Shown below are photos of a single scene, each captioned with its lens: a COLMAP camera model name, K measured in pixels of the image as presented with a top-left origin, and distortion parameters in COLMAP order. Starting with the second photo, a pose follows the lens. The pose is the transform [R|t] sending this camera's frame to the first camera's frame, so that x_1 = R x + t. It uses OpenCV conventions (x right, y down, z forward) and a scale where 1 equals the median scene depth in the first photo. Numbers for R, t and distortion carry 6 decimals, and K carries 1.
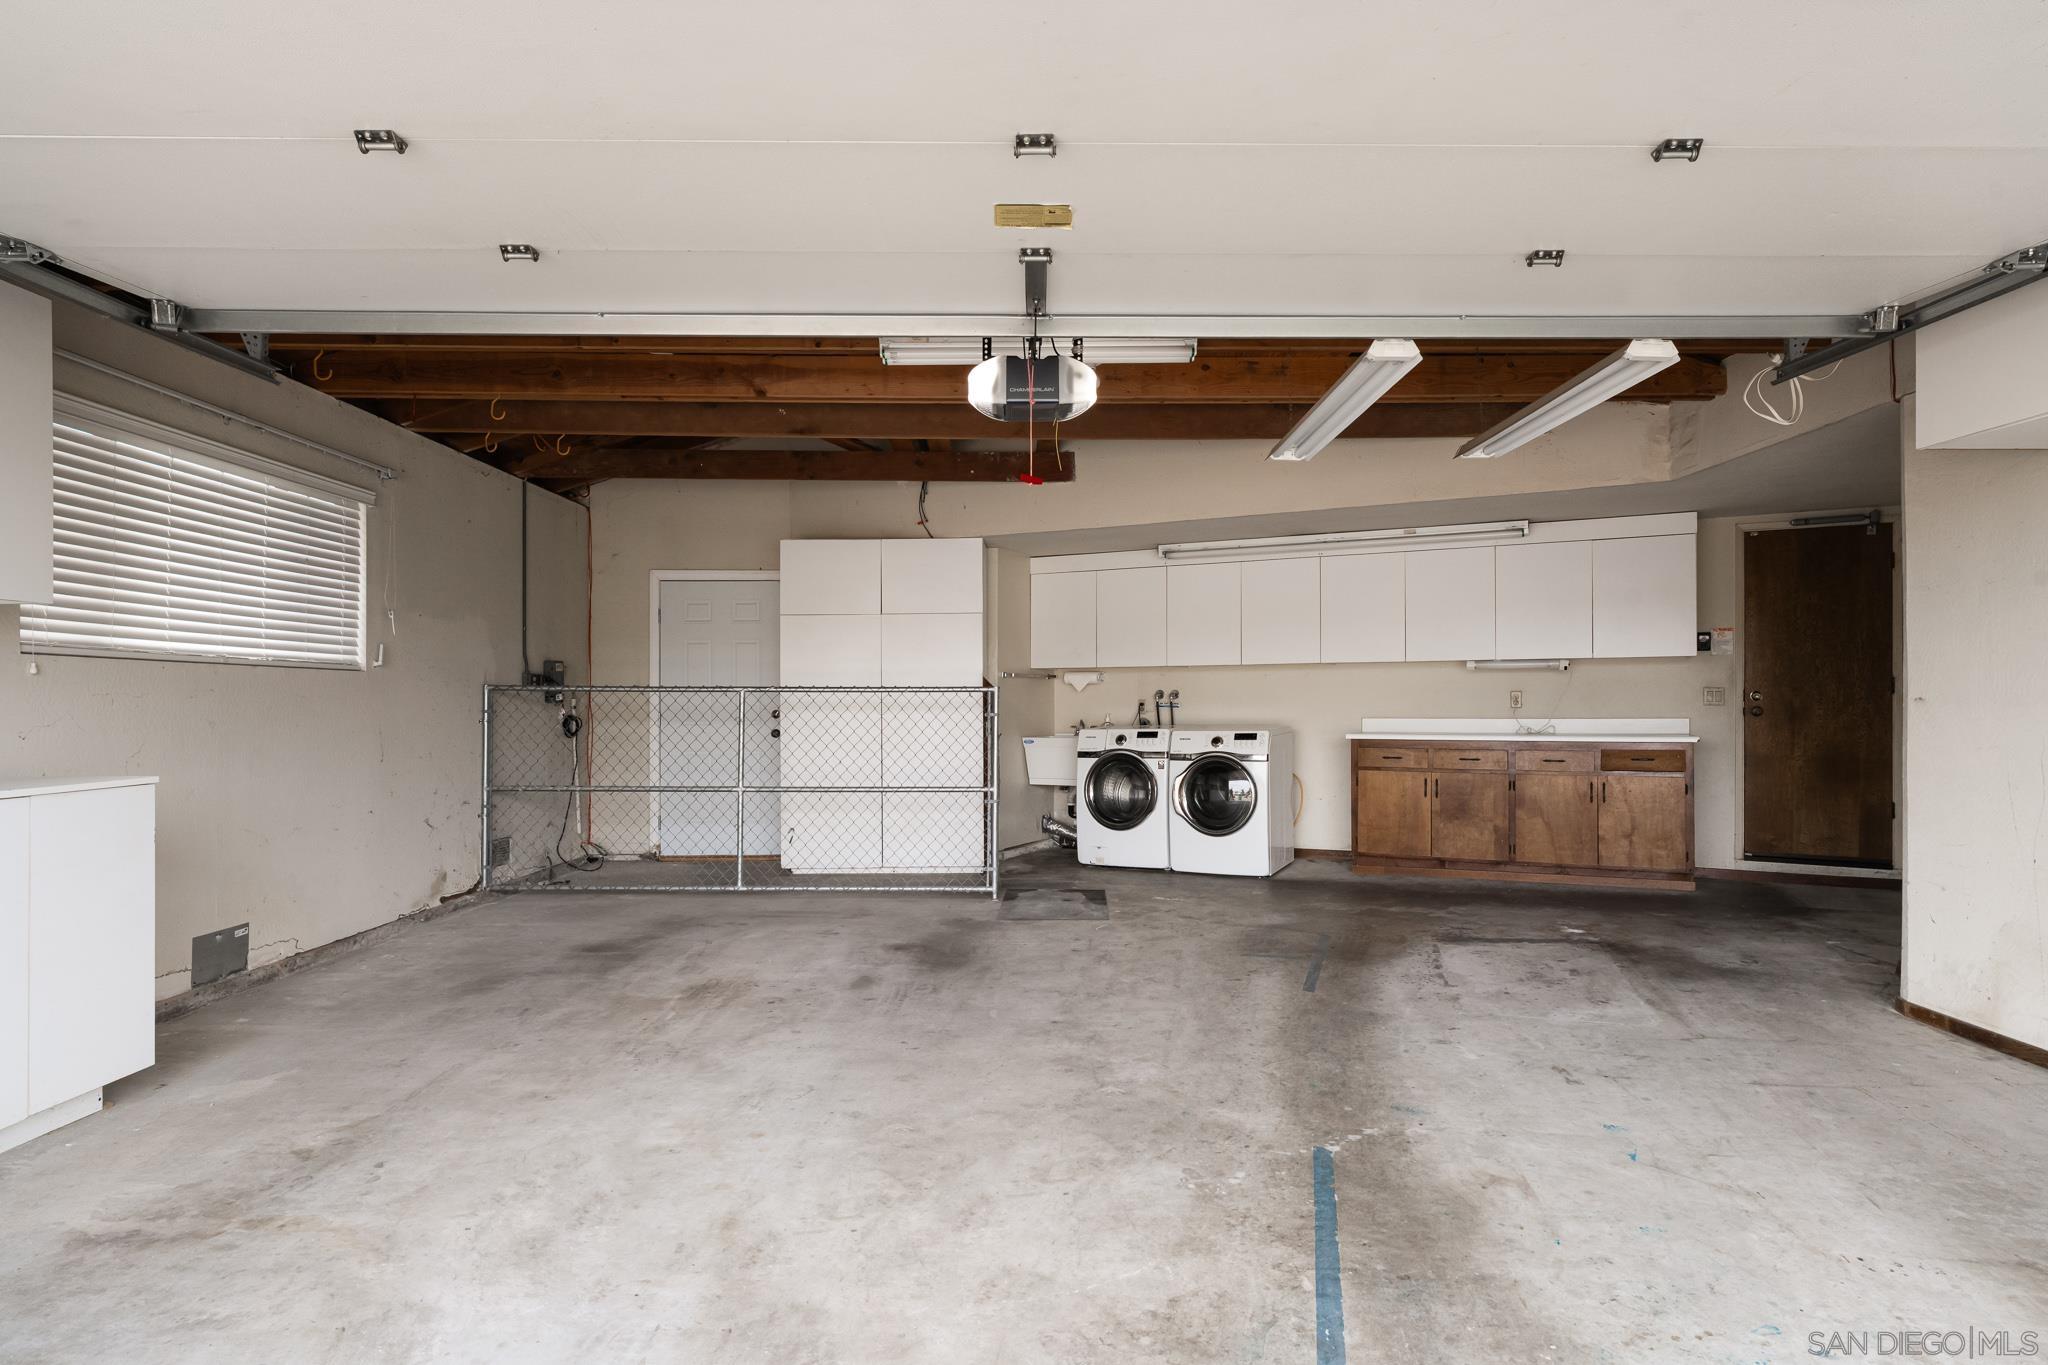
lens RADIAL K [[1071.2, 0, 1025.0], [0, 1071.2, 695.7], [0, 0, 1]] dist [-0.001478, 0.000541]
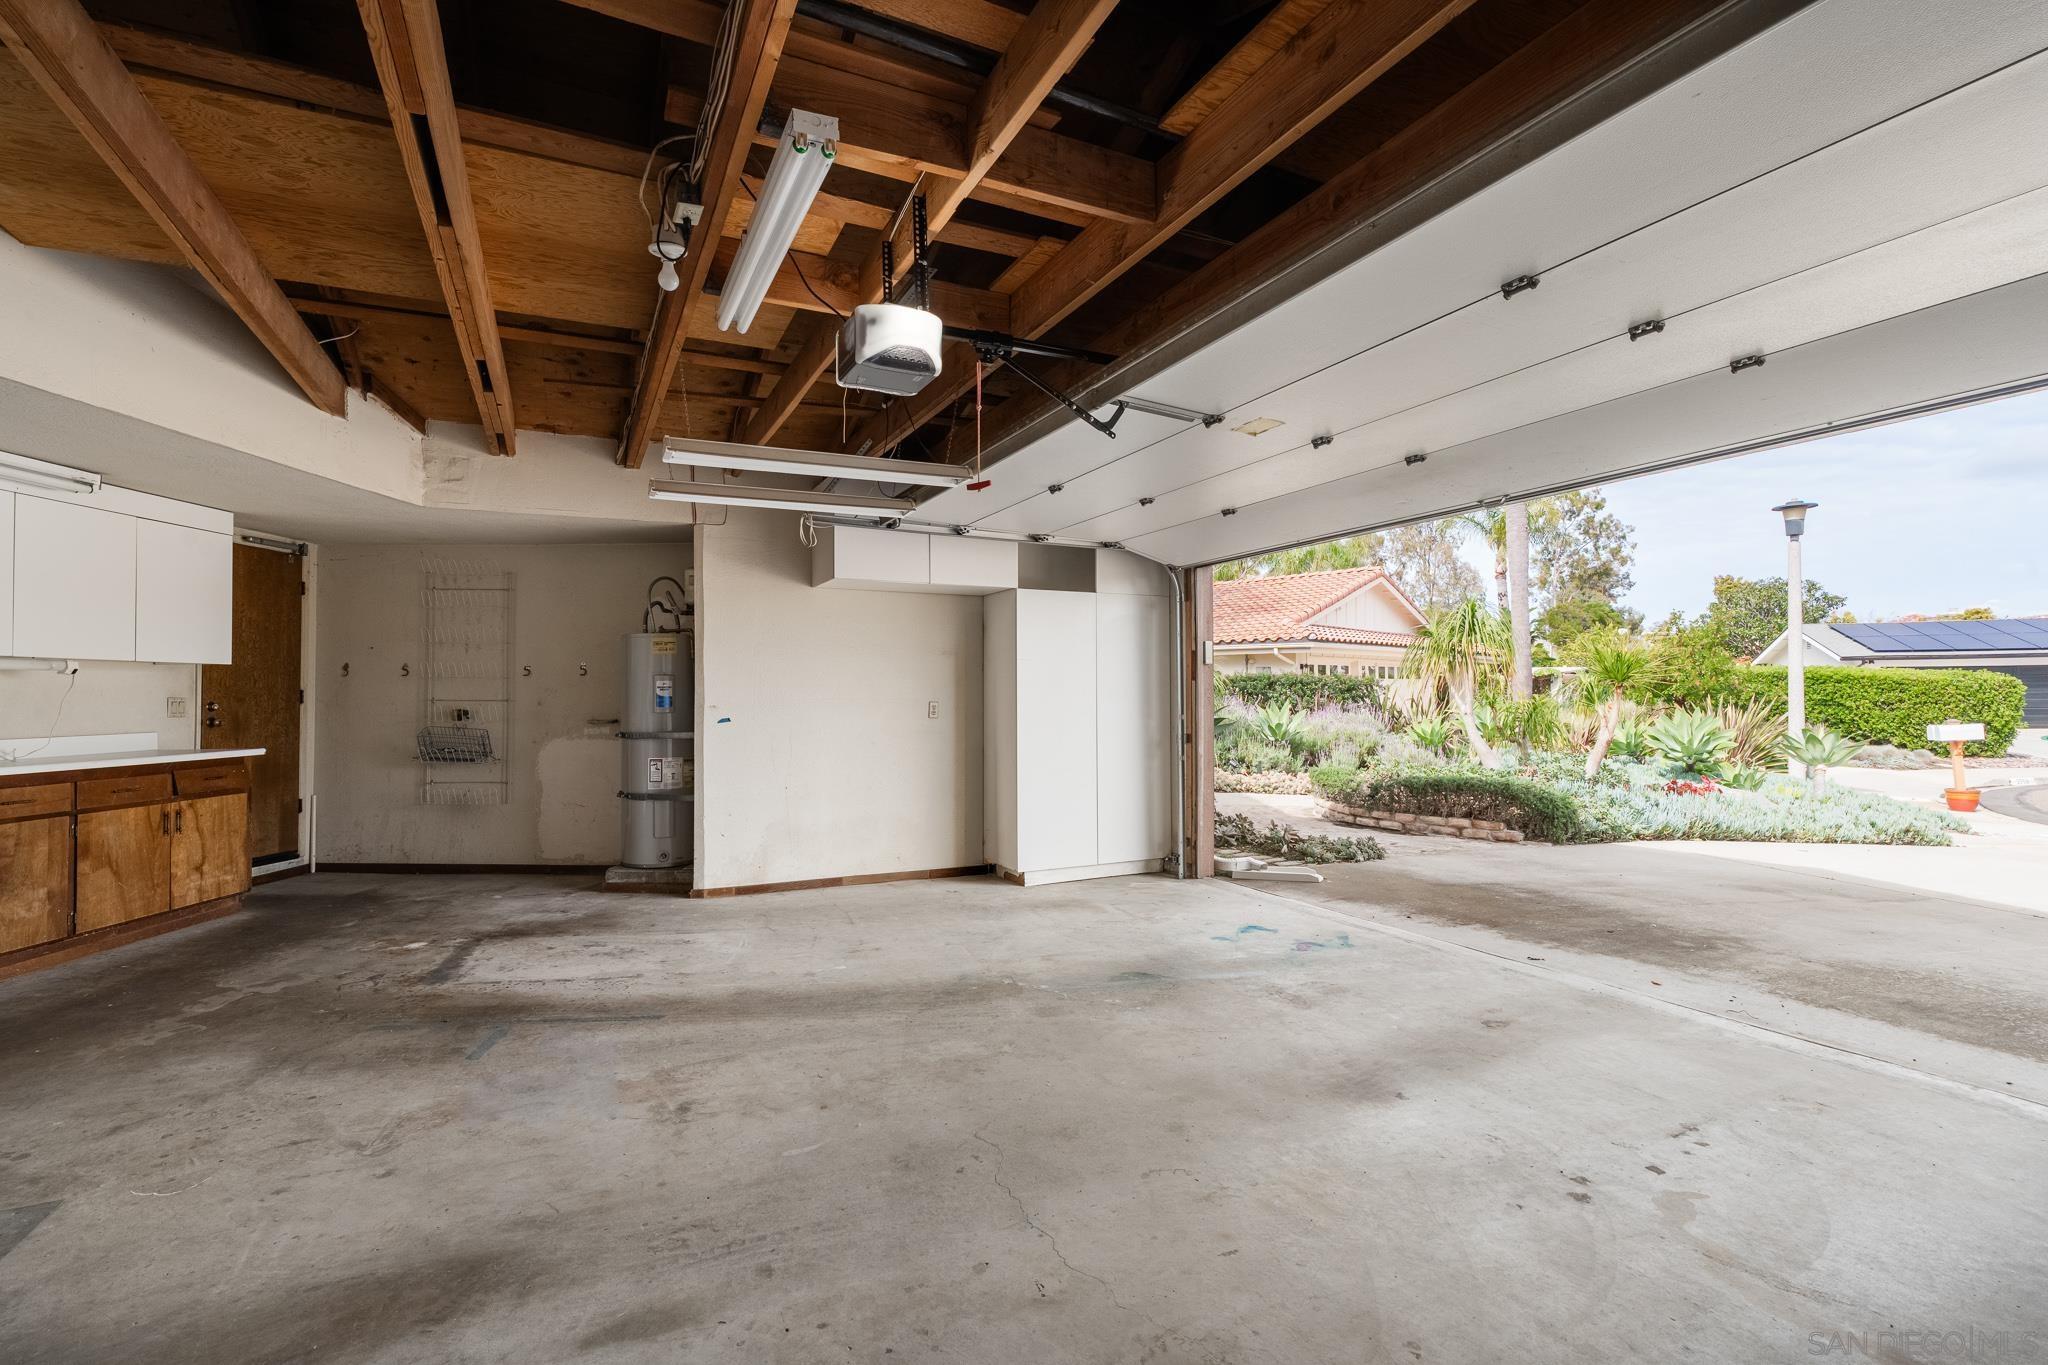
lens RADIAL K [[930.9, 0, 1023.2], [0, 930.9, 688.8], [0, 0, 1]] dist [-0.000378, -0.000286]
pose [[-0.454568, 0.013806, 0.890605, -0.700633], [0.002808, 0.999897, -0.014067, -0.004076], [-0.890708, -0.003894, -0.454560, 1.227217]]
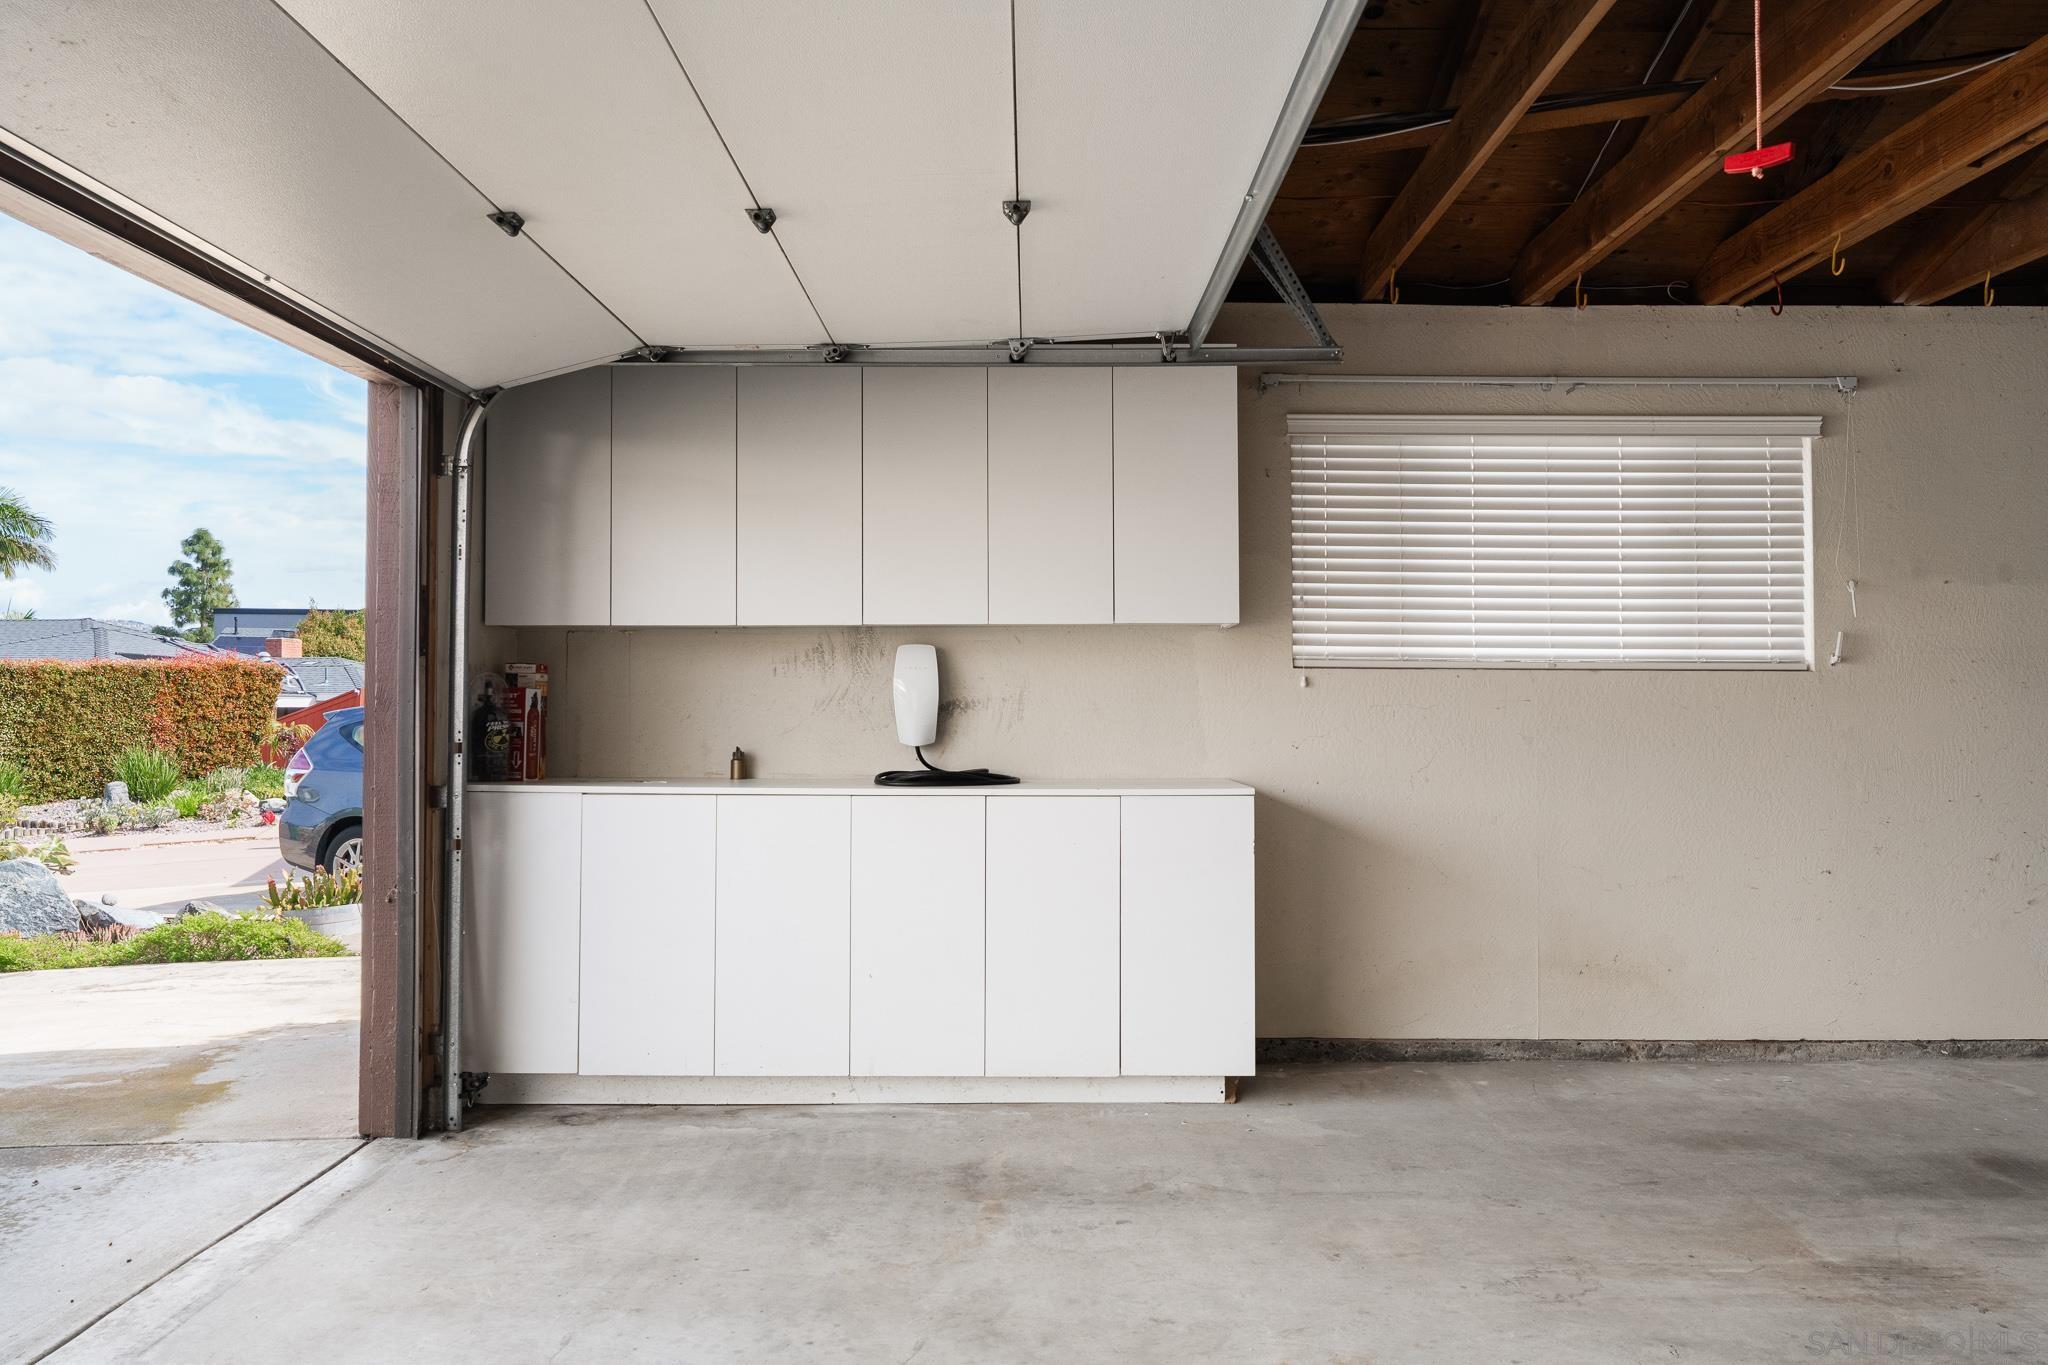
lens RADIAL K [[1449.6, 0, 1026.0], [0, 1449.6, 670.4], [0, 0, 1]] dist [-0.006388, -0.002338]
pose [[0.006746, -0.025674, -0.999648, 0.469903], [0.002636, 0.999667, -0.025657, -0.000475], [0.999974, -0.002462, 0.006811, 0.664417]]
